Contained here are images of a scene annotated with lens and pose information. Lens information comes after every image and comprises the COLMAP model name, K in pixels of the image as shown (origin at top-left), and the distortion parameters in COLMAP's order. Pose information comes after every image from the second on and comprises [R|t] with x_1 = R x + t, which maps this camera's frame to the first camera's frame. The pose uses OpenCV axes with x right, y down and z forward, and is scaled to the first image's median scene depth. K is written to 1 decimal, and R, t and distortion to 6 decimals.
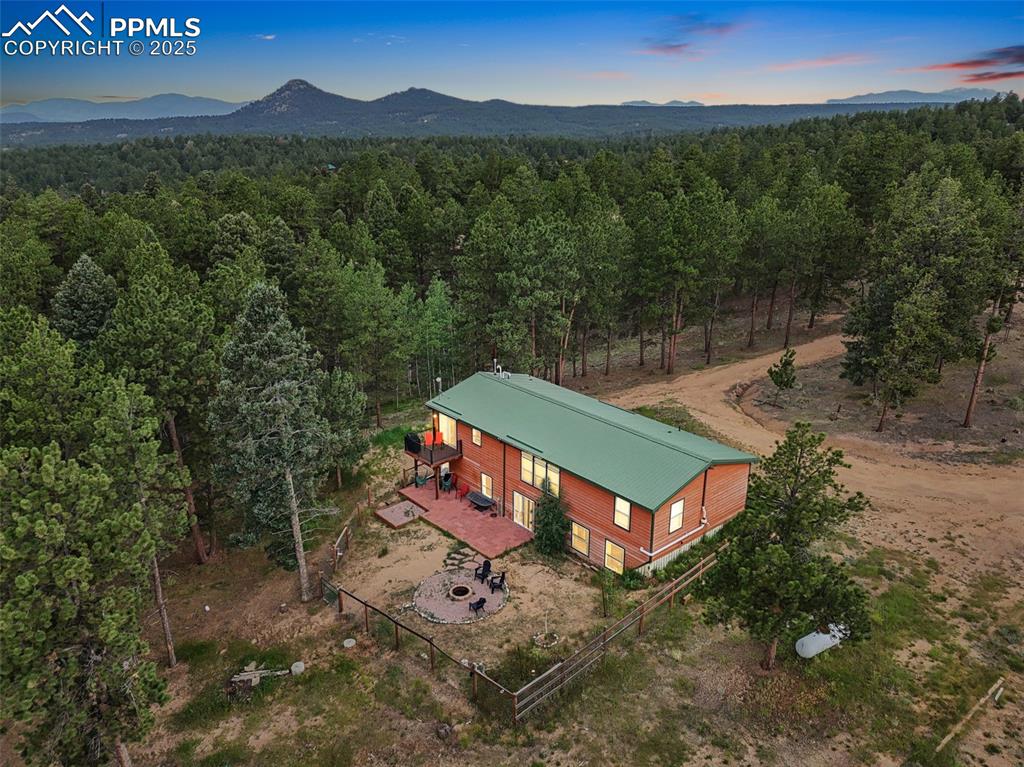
lens RADIAL K [[728.3, 0, 512.0], [0, 728.3, 383.5], [0, 0, 1]] dist [0.007334, 0.001790]
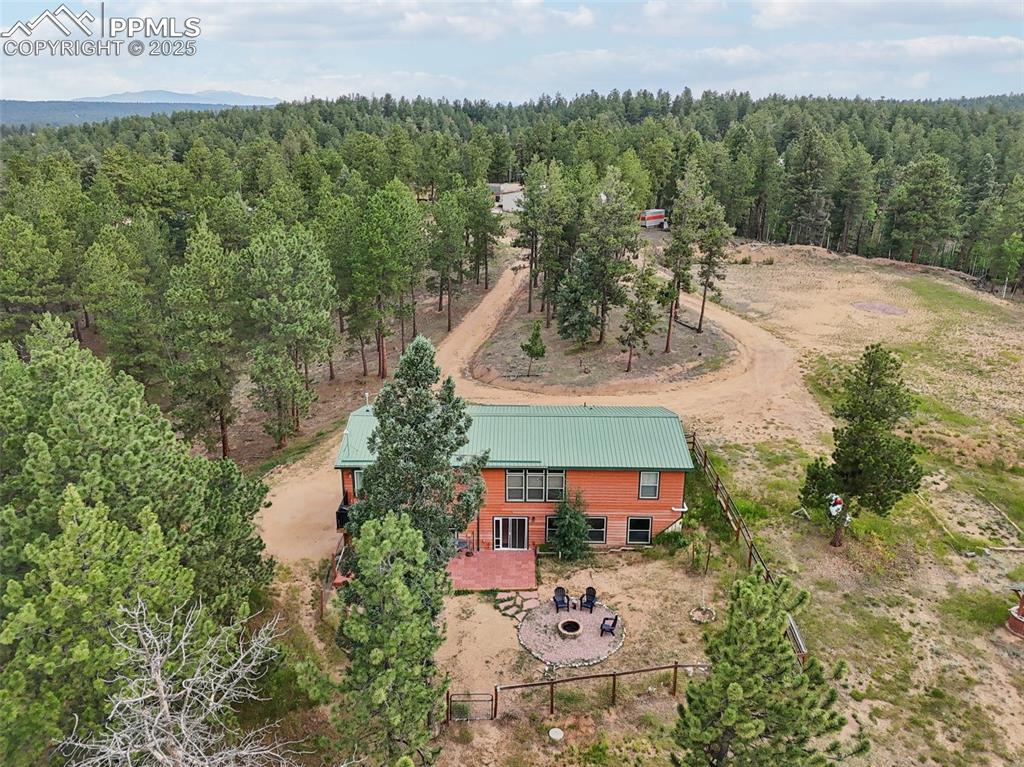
lens RADIAL K [[728.3, 0, 512.0], [0, 728.3, 383.5], [0, 0, 1]] dist [0.007334, 0.001790]
pose [[0.681641, -0.249396, 0.687872, -0.626892], [0.248714, 0.963114, 0.102727, -0.116324], [-0.688119, 0.101060, 0.718526, 0.325681]]
